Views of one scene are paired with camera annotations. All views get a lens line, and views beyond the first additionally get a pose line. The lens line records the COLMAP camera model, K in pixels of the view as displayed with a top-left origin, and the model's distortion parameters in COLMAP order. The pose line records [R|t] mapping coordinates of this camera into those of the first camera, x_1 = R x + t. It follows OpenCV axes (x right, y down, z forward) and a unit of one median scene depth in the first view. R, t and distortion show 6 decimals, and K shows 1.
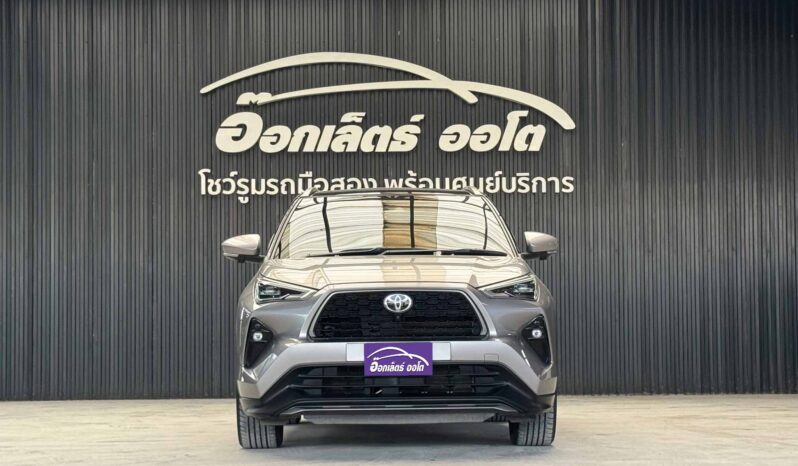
lens RADIAL K [[1682.9, 0, 399.0], [0, 1682.9, 233.0], [0, 0, 1]] dist [0.017115, 0.025259]
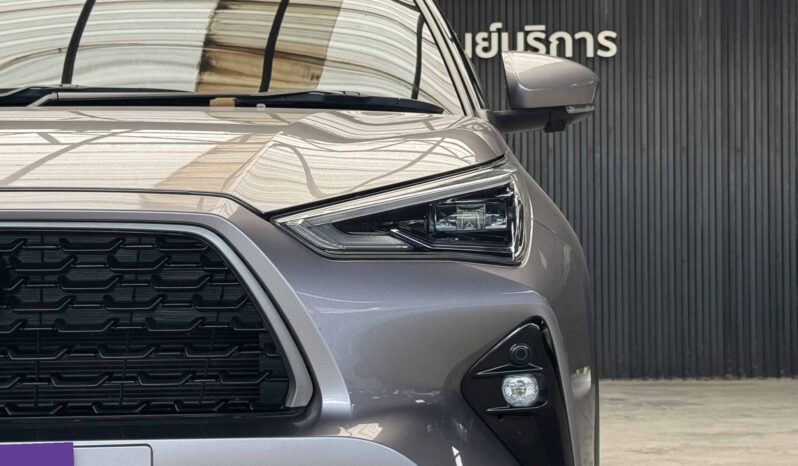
lens RADIAL K [[1682.9, 0, 399.0], [0, 1682.9, 233.0], [0, 0, 1]] dist [0.017115, 0.025259]
pose [[0.999847, -0.001302, -0.017430, 0.066786], [0.002124, 0.998885, 0.047172, 0.023040], [0.017349, -0.047201, 0.998735, 0.732344]]
